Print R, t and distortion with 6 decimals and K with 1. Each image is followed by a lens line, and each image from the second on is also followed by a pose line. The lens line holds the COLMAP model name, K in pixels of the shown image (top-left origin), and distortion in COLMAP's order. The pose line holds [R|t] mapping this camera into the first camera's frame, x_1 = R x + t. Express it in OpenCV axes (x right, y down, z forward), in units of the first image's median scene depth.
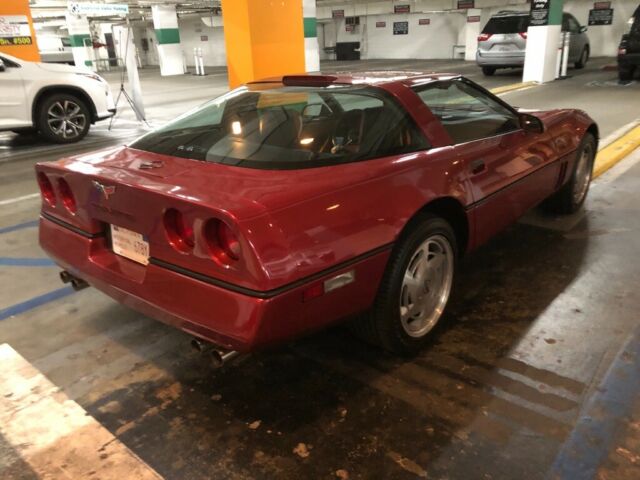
lens RADIAL K [[525.0, 0, 320.0], [0, 525.0, 240.0], [0, 0, 1]] dist [0.005033, -0.003506]
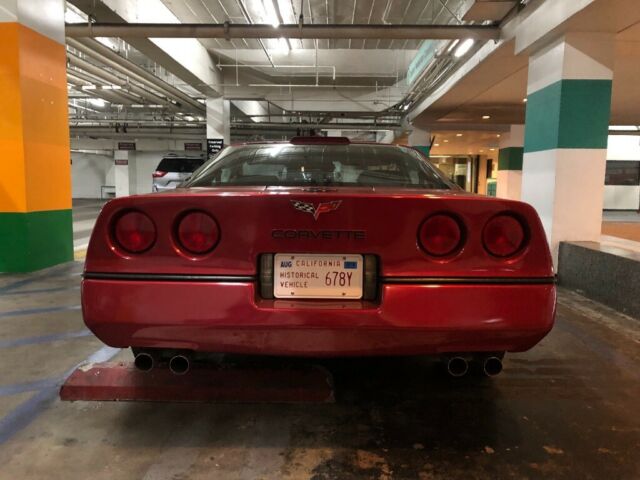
lens RADIAL K [[525.0, 0, 320.0], [0, 525.0, 240.0], [0, 0, 1]] dist [0.005033, -0.003506]
pose [[0.776932, -0.019772, 0.629274, -0.108805], [0.185519, 0.962318, -0.198814, 0.013881], [-0.601631, 0.271207, 0.751324, 0.043023]]
